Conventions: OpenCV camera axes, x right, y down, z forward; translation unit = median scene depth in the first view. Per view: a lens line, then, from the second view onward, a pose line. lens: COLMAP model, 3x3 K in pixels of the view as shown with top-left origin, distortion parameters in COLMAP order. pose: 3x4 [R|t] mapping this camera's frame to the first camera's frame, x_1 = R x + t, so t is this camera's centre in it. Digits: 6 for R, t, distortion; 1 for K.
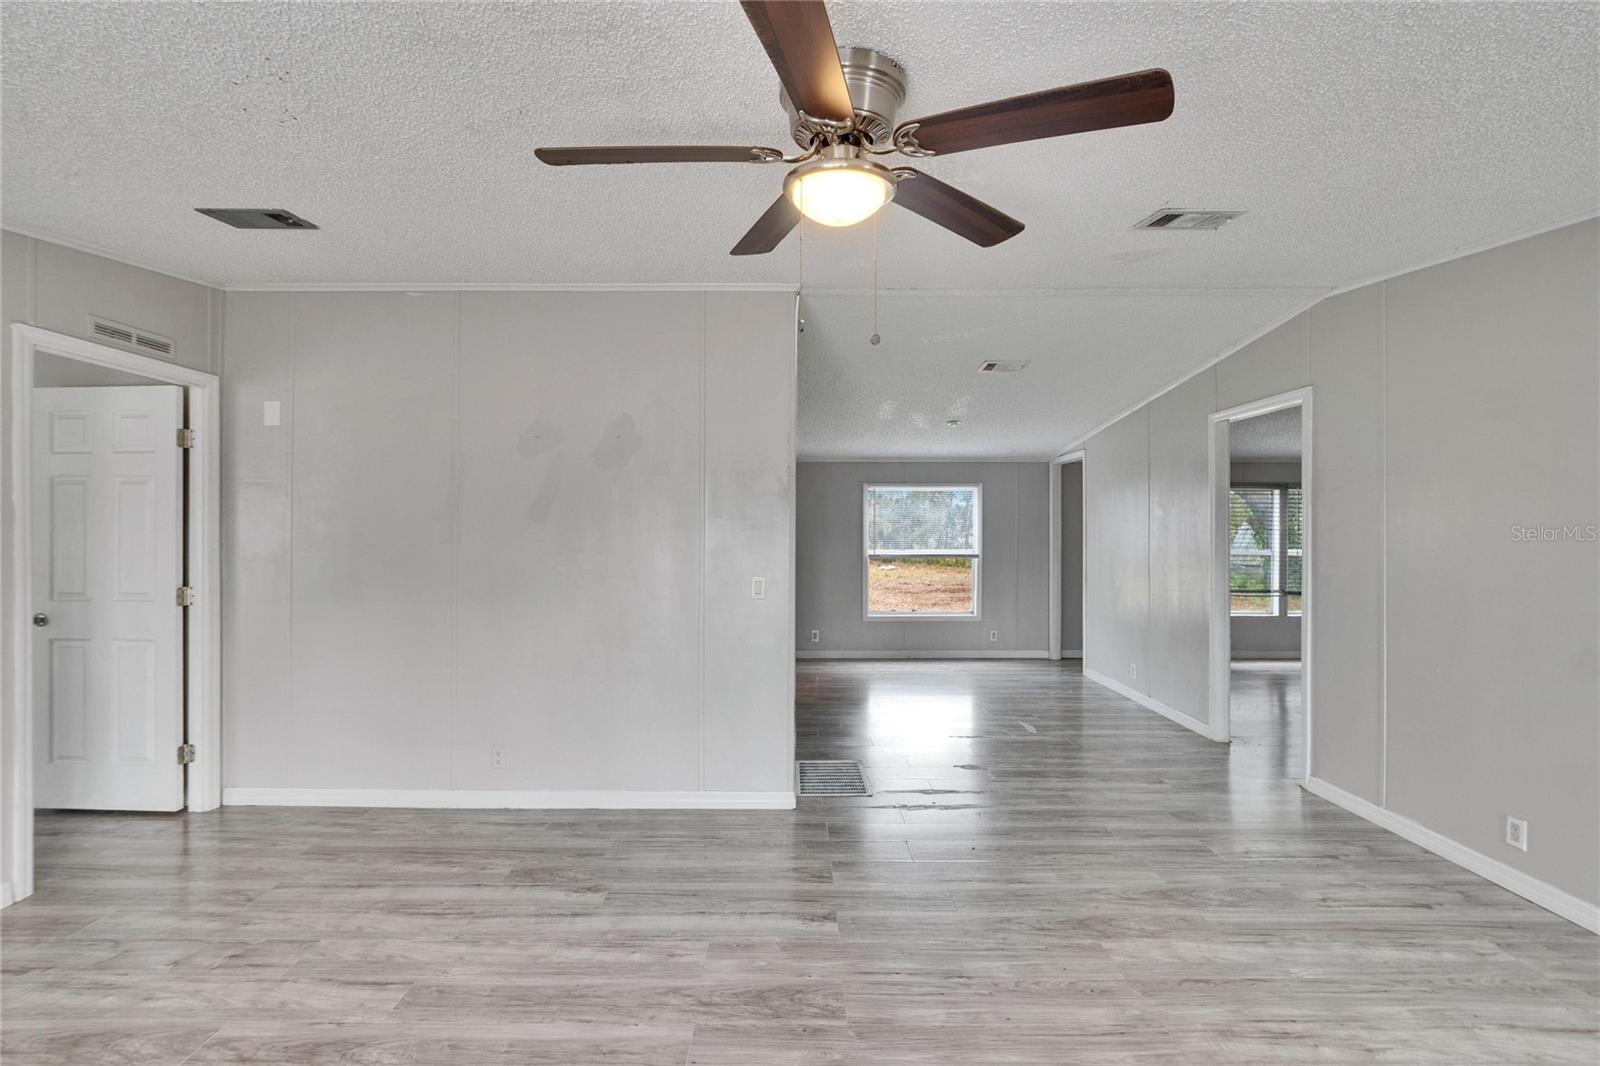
lens RADIAL K [[714.1, 0, 799.3], [0, 714.1, 528.3], [0, 0, 1]] dist [-0.006433, -0.000093]
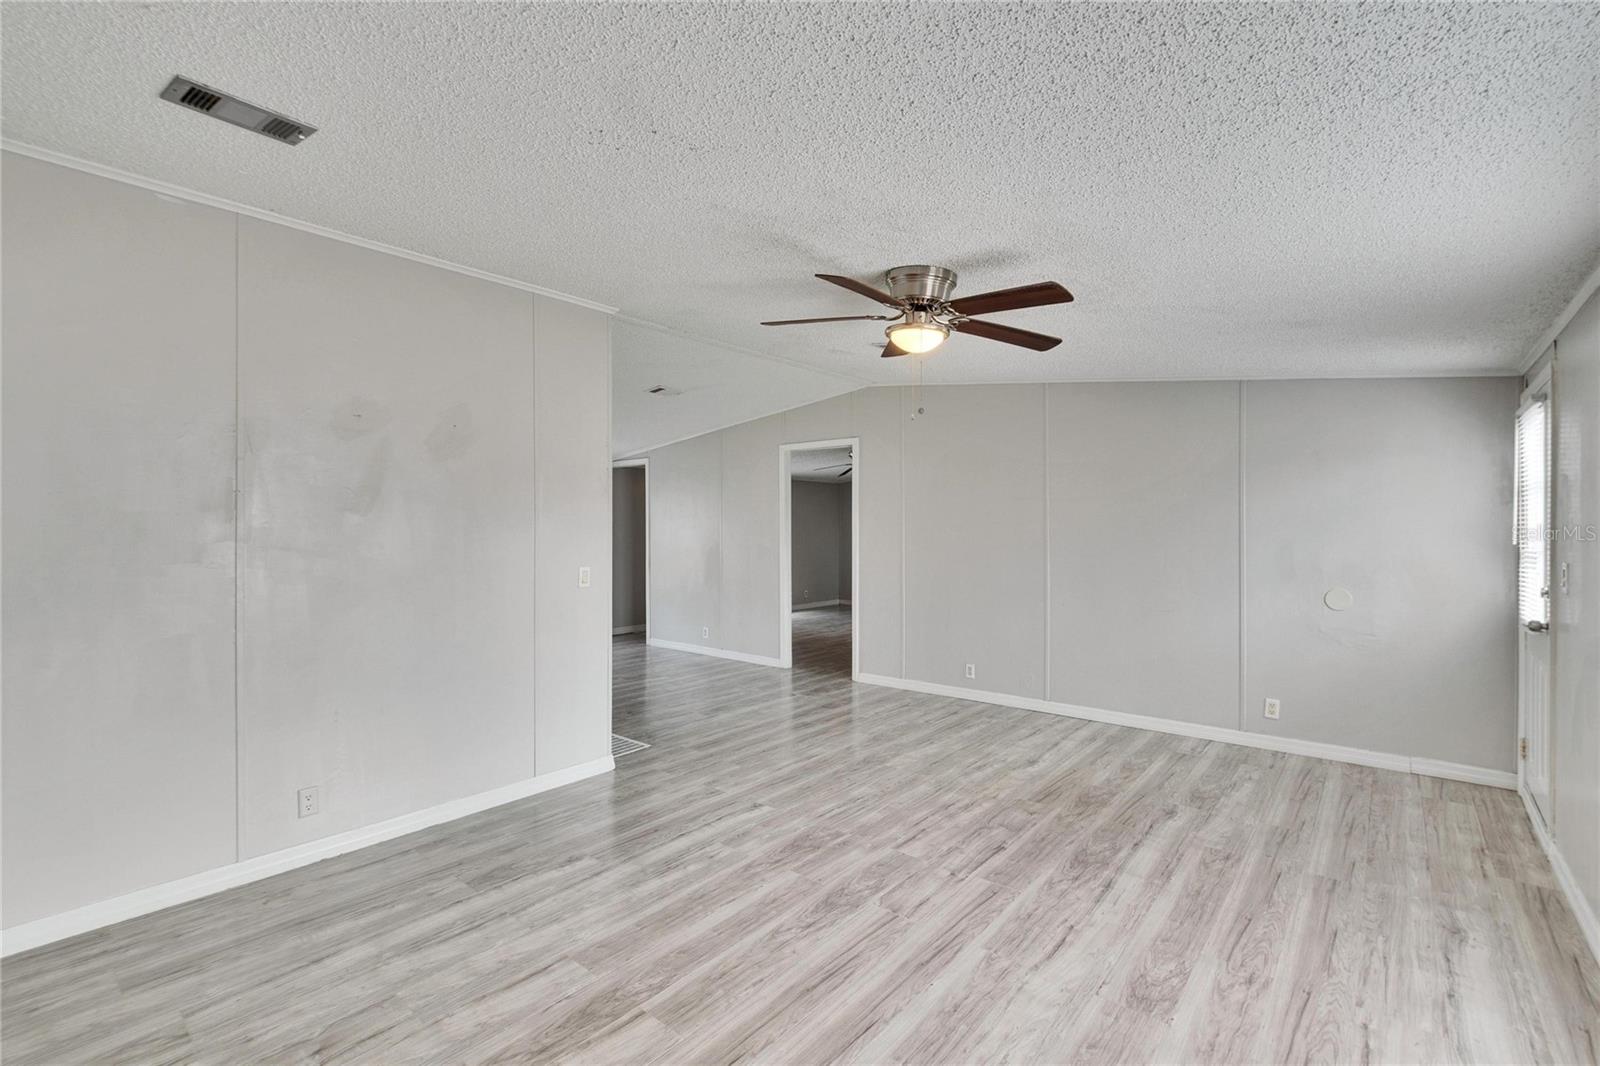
lens RADIAL K [[714.1, 0, 811.8], [0, 714.1, 526.4], [0, 0, 1]] dist [-0.006433, -0.000093]
pose [[0.631482, -0.002756, 0.775385, -0.816354], [-0.001147, 0.999989, 0.004489, -0.000741], [-0.775390, -0.003724, 0.631472, 0.040957]]
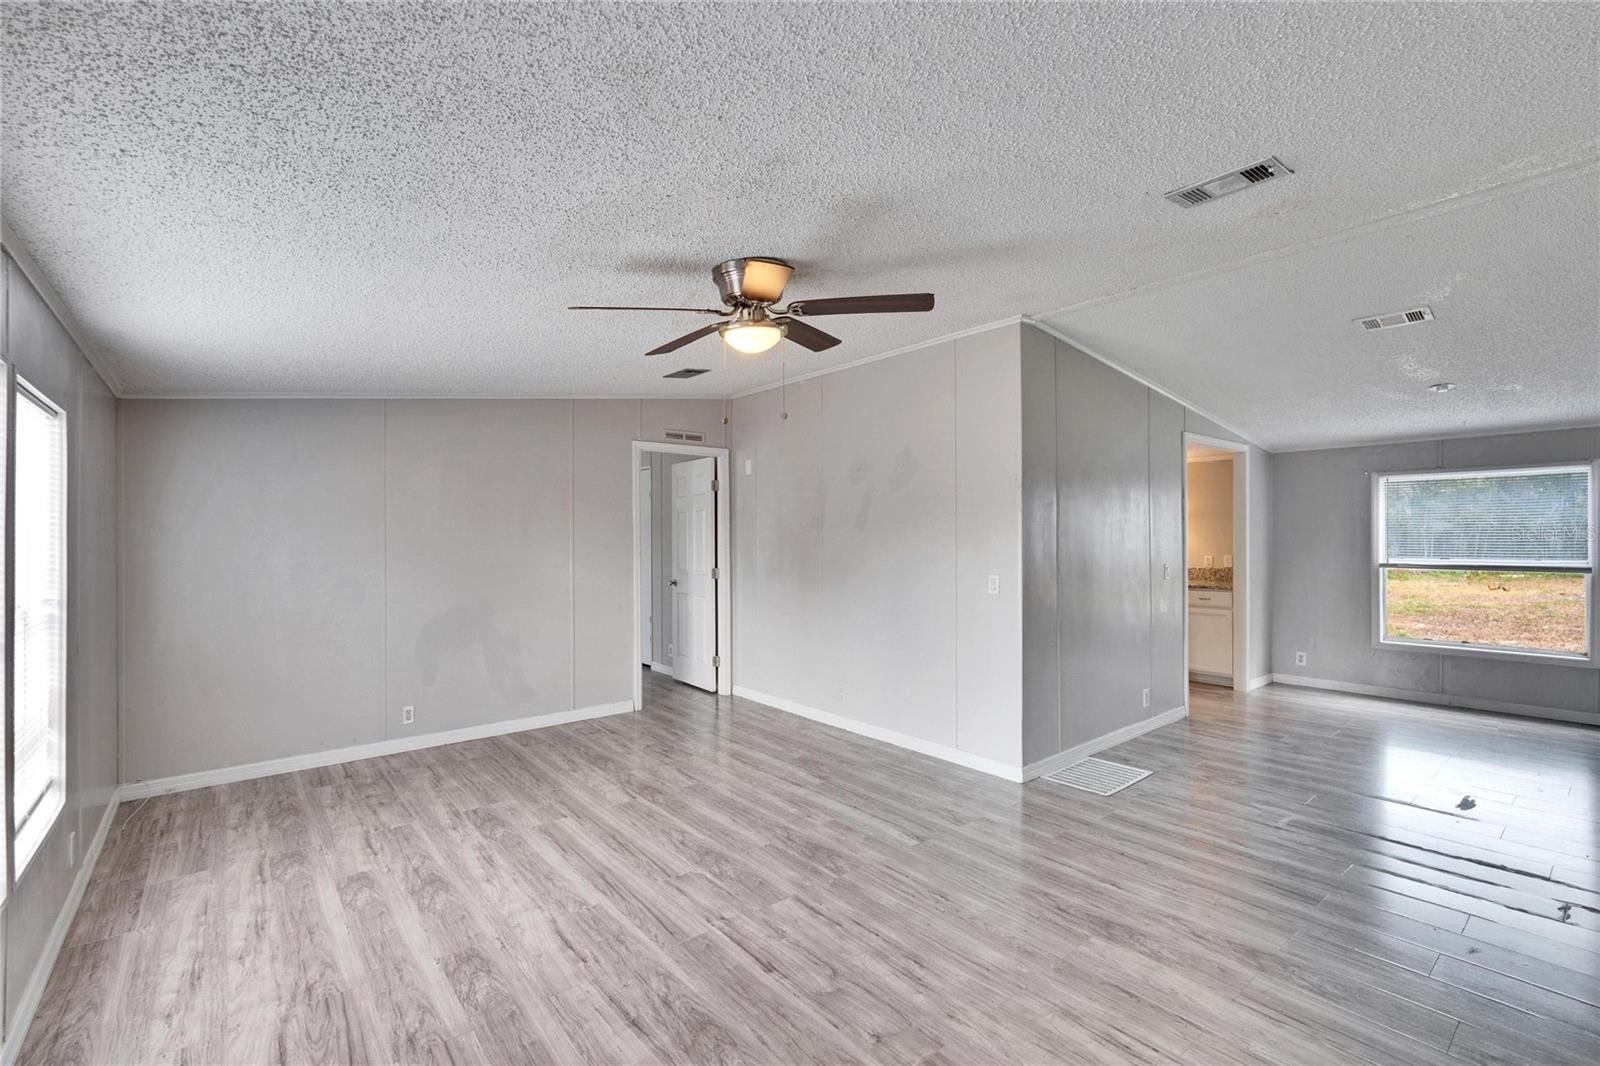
lens RADIAL K [[714.1, 0, 788.1], [0, 714.1, 538.5], [0, 0, 1]] dist [-0.006433, -0.000093]
pose [[0.623977, -0.000880, -0.781442, 0.760826], [0.007881, 0.999956, 0.005166, -0.001421], [0.781403, -0.009382, 0.623956, 0.016362]]
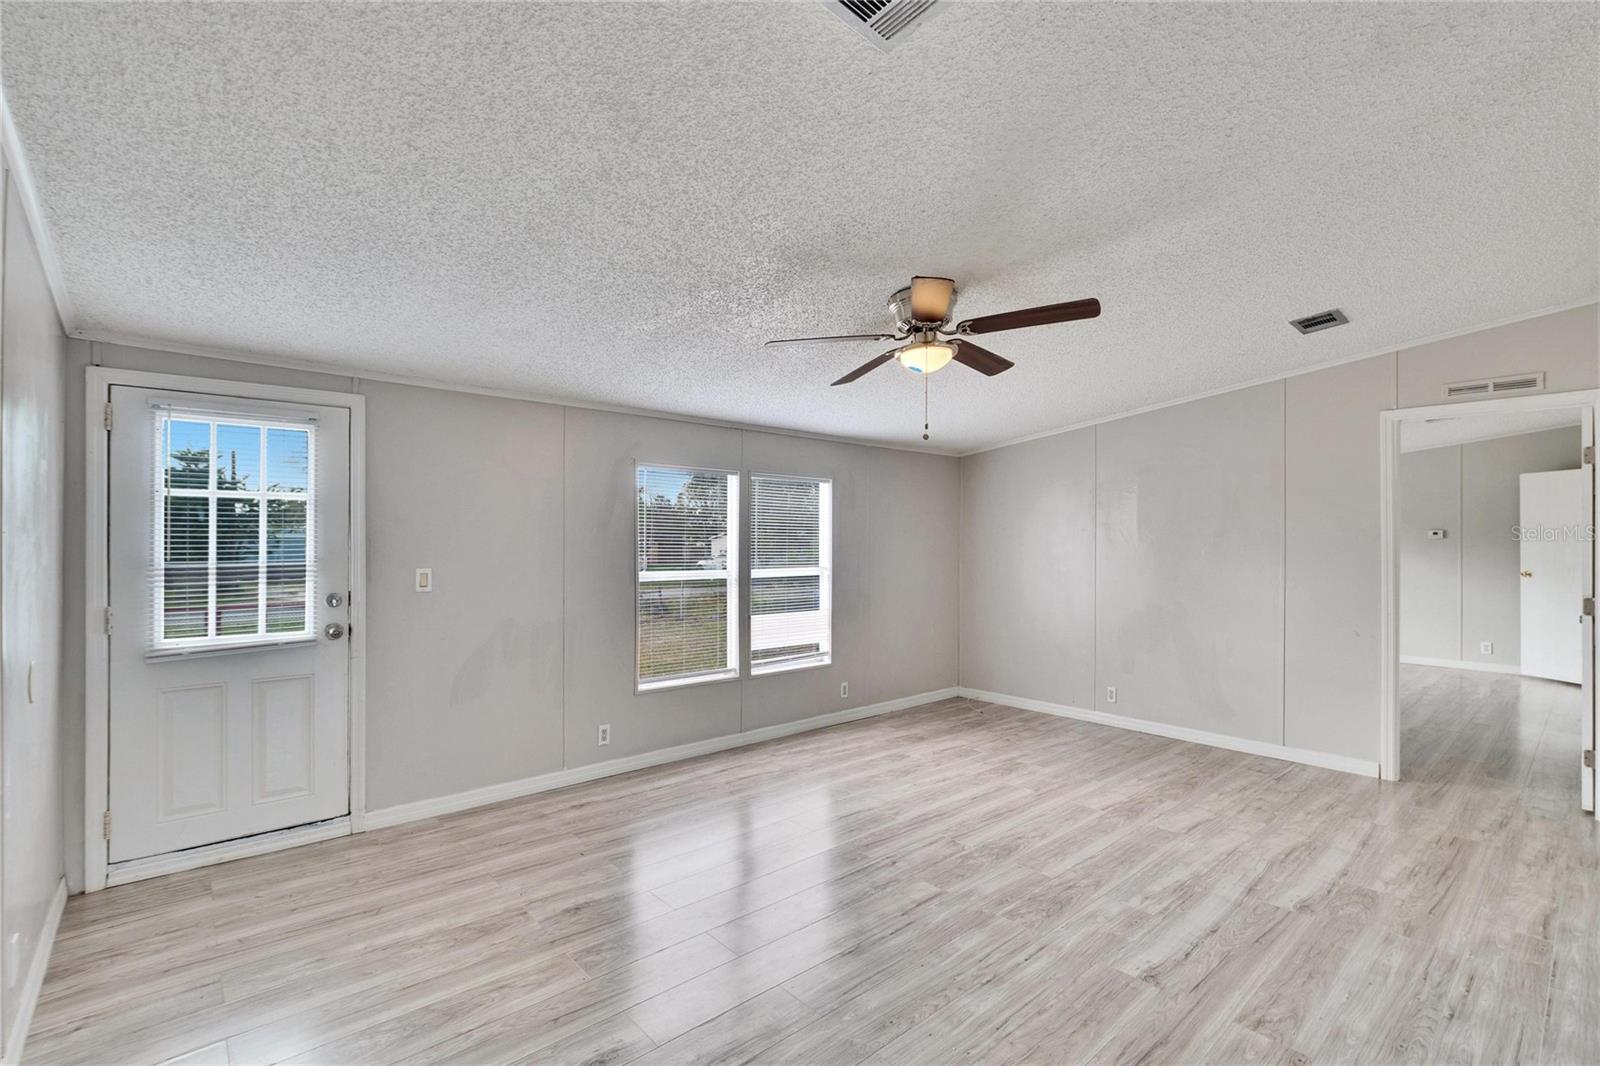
lens RADIAL K [[714.1, 0, 784.7], [0, 714.1, 533.4], [0, 0, 1]] dist [-0.006433, -0.000093]
pose [[-0.763213, -0.009804, -0.646072, 0.824008], [-0.003385, 0.999932, -0.011175, 0.001010], [0.646138, -0.006342, -0.763194, 1.178260]]
